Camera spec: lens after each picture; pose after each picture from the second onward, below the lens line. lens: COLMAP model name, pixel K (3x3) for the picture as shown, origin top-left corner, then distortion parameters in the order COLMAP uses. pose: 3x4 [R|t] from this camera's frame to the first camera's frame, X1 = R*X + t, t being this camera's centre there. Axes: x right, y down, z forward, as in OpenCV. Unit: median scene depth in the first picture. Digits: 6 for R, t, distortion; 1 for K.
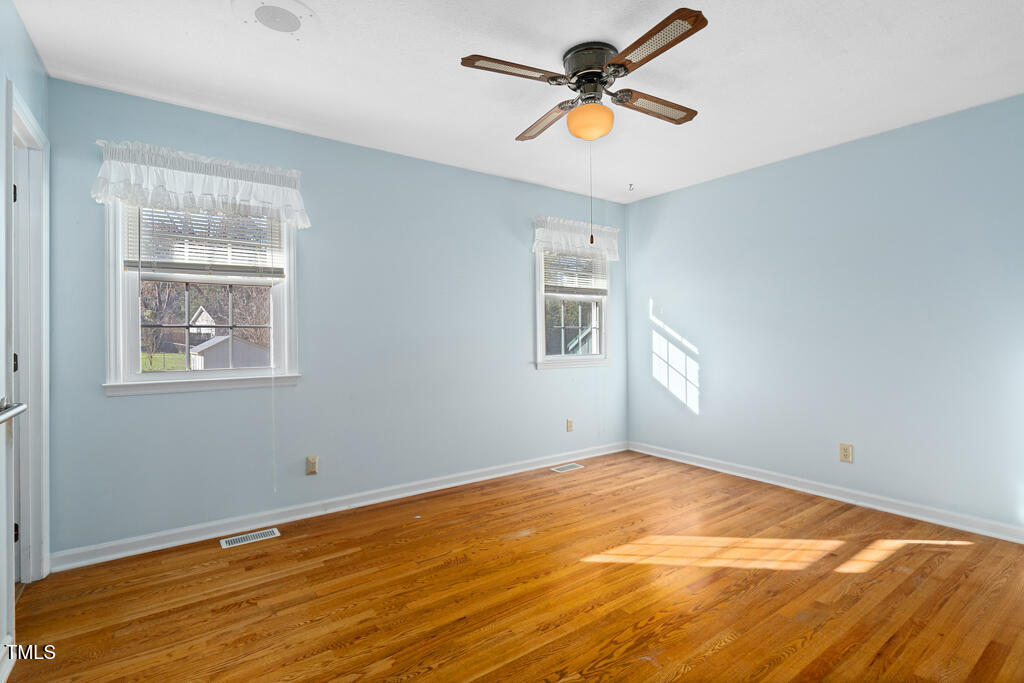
lens RADIAL K [[485.8, 0, 513.0], [0, 485.8, 339.2], [0, 0, 1]] dist [0.001533, 0.000356]
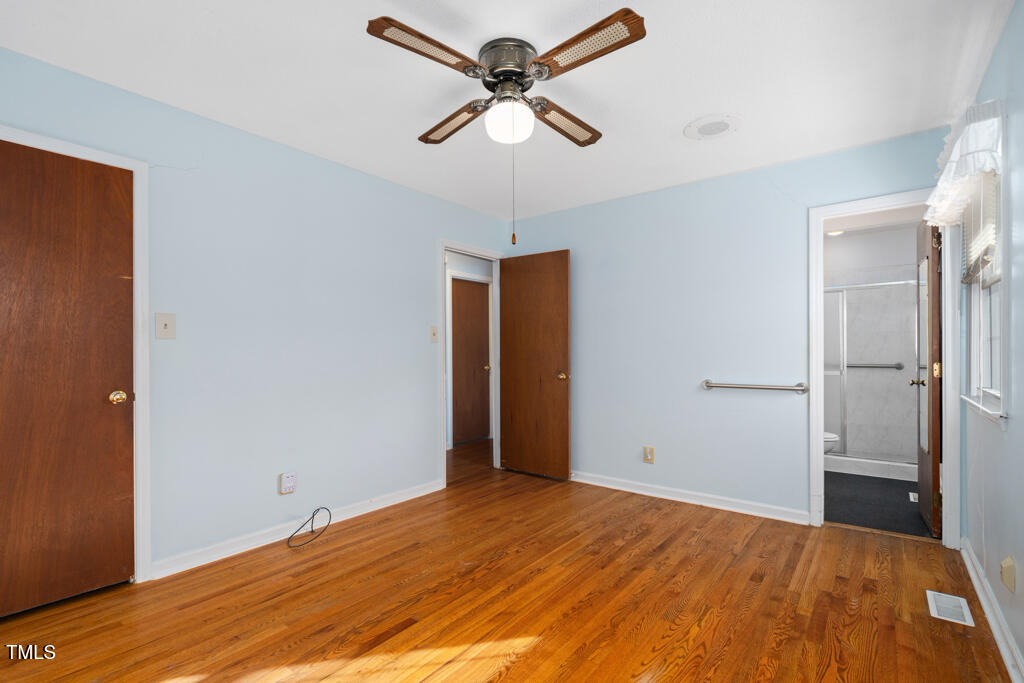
lens RADIAL K [[485.8, 0, 511.3], [0, 485.8, 346.5], [0, 0, 1]] dist [0.001533, 0.000356]
pose [[-0.956896, 0.004804, -0.290392, 0.457050], [0.005732, 0.999981, -0.002343, -0.015983], [0.290375, -0.003906, -0.956905, 1.963714]]
